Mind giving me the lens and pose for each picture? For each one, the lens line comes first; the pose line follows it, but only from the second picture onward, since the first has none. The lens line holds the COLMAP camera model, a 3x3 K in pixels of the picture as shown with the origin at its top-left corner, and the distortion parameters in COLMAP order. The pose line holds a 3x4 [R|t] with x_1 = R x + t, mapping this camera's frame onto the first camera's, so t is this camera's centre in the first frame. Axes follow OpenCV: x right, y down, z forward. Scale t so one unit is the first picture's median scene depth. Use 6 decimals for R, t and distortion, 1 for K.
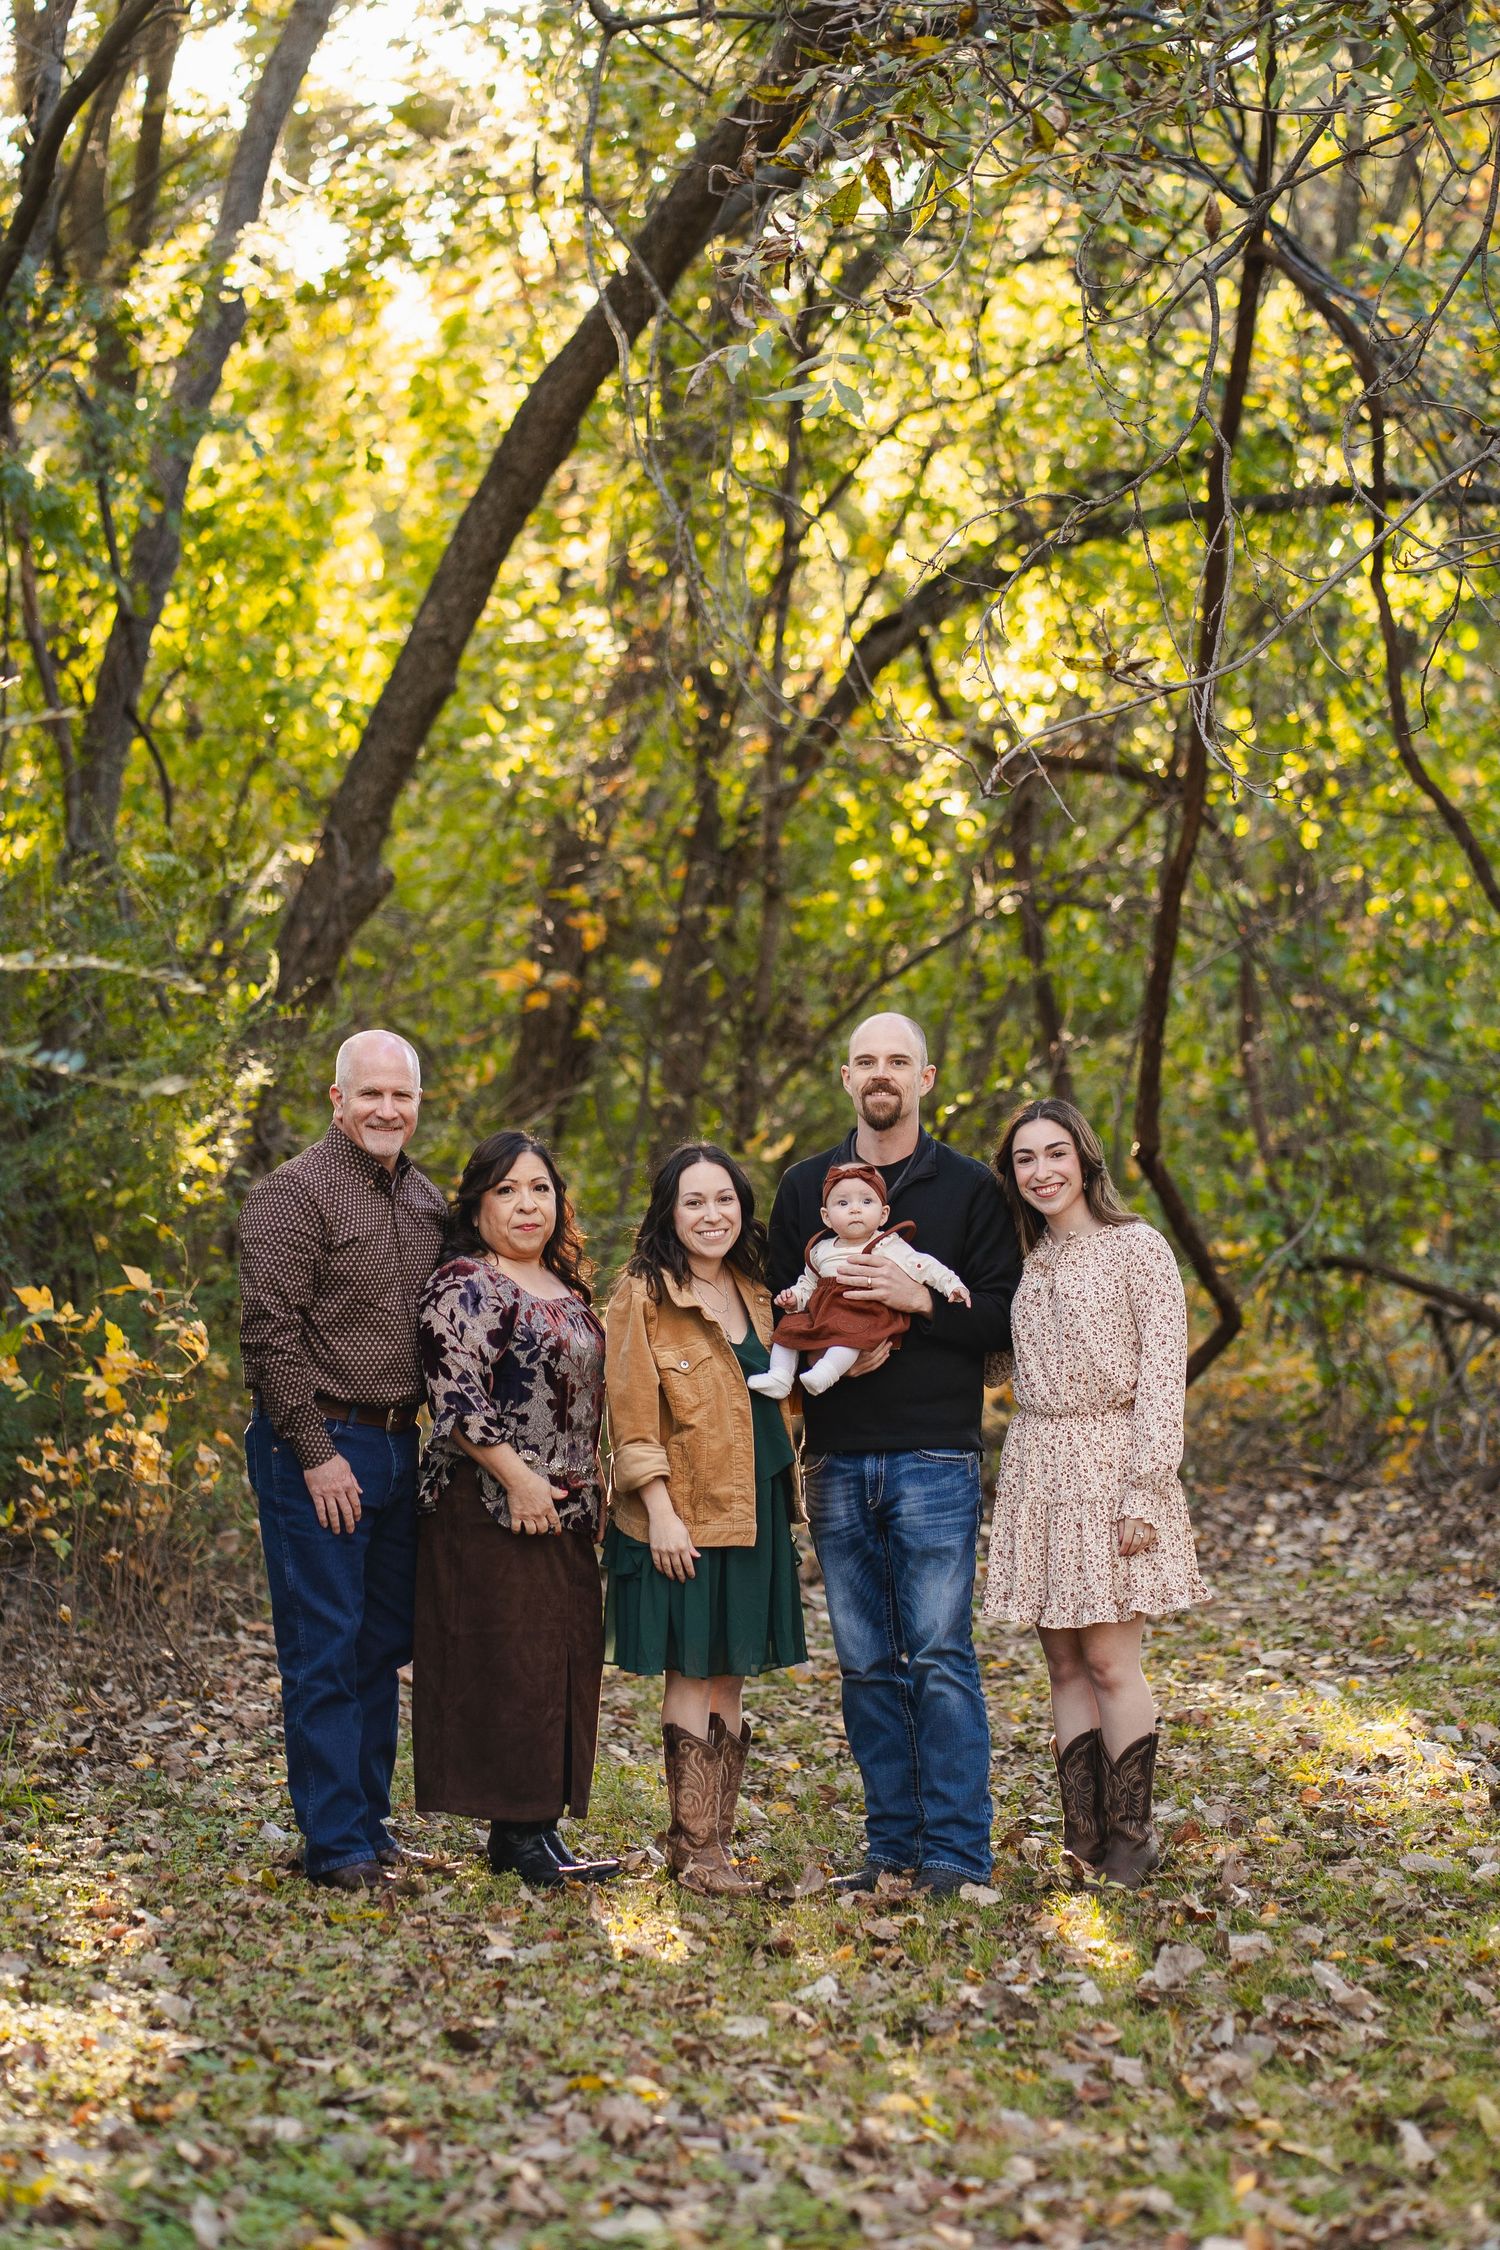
lens RADIAL K [[5453.7, 0, 796.4], [0, 5453.7, 1059.4], [0, 0, 1]] dist [0.044930, -1.116069]
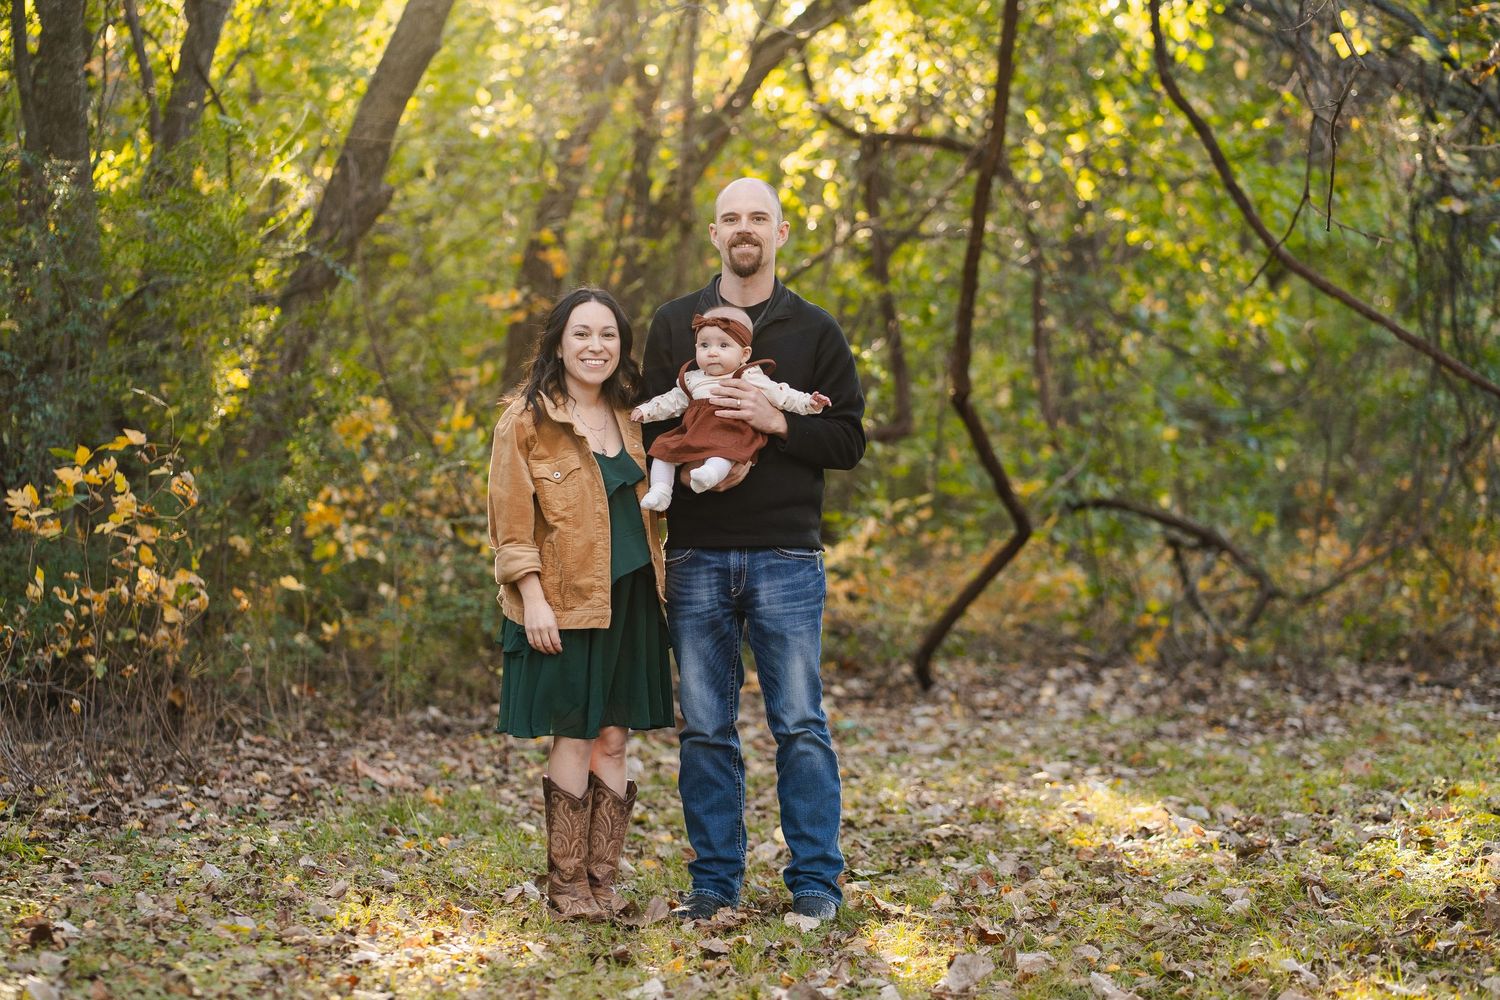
lens RADIAL K [[3635.8, 0, 750.0], [0, 3635.8, 500.0], [0, 0, 1]] dist [0.044930, -1.116069]
pose [[0.999937, 0.010499, 0.003981, 0.014045], [-0.010557, 0.999831, 0.015039, 0.039383], [-0.003822, -0.015080, 0.999879, 0.172912]]
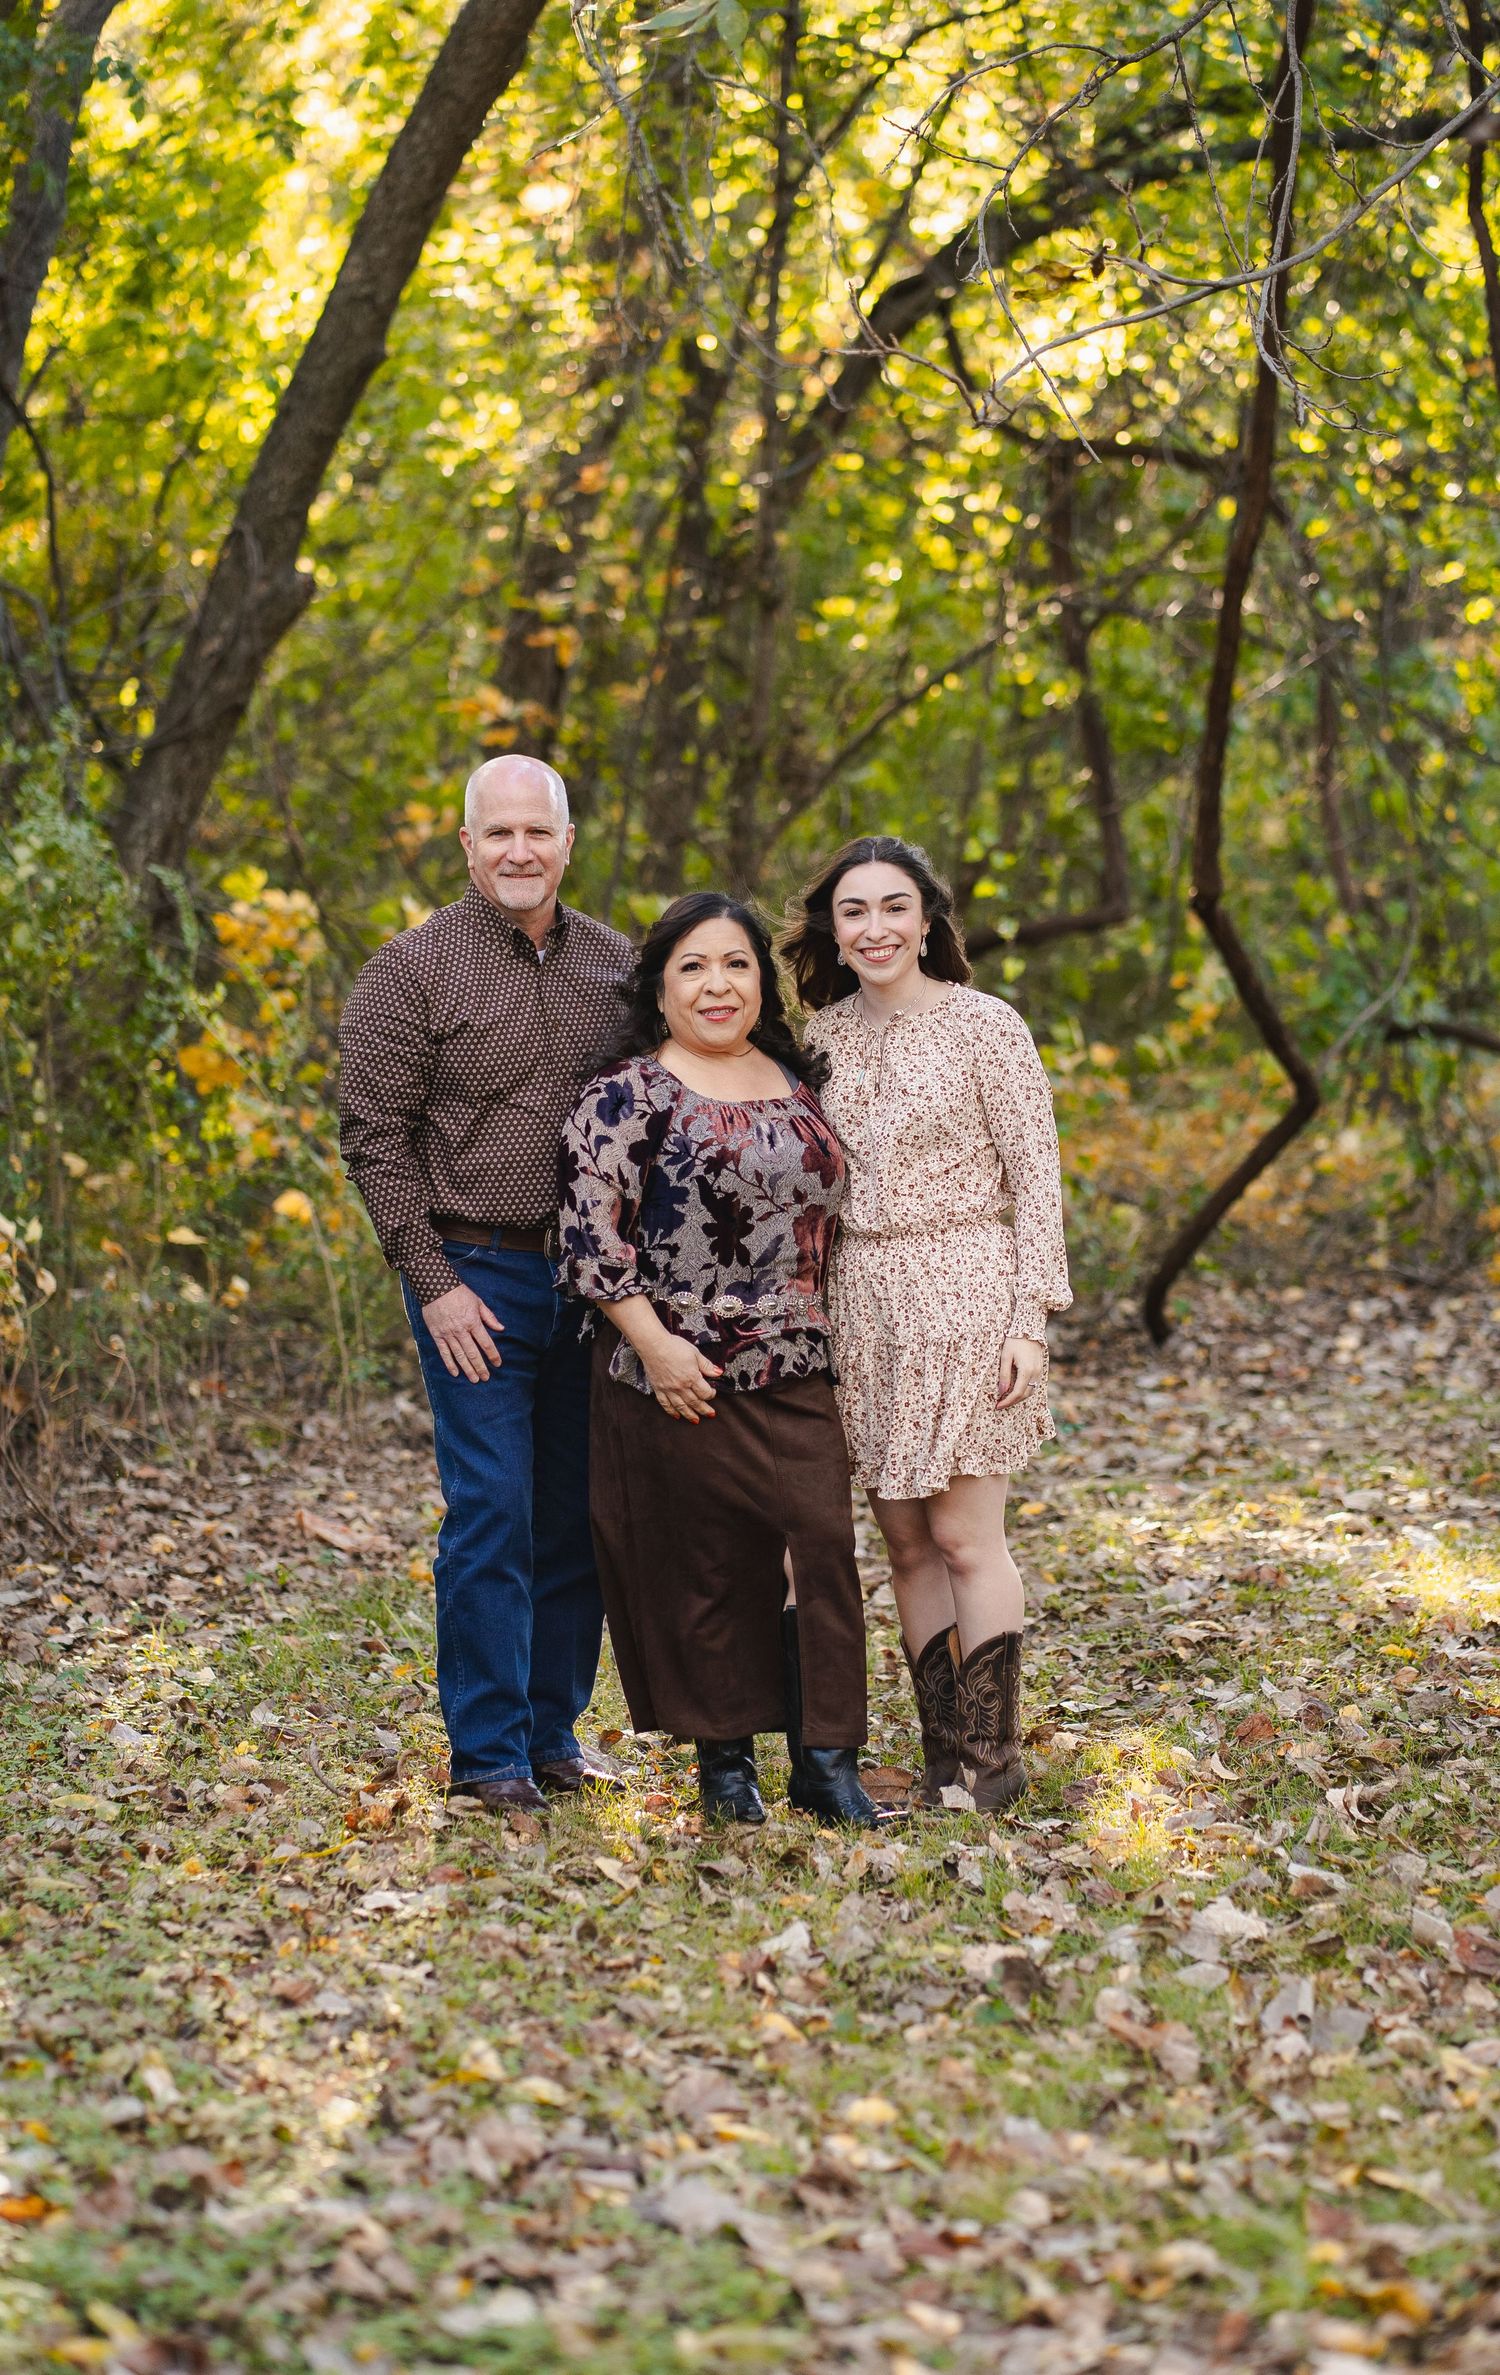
lens RADIAL K [[6008.7, 0, 820.8], [0, 6008.7, 1190.3], [0, 0, 1]] dist [0.039252, -0.020957]
pose [[0.999959, -0.008863, -0.001930, 0.007956], [0.008965, 0.998071, 0.061433, 0.005684], [0.001382, -0.061448, 0.998109, 0.093069]]
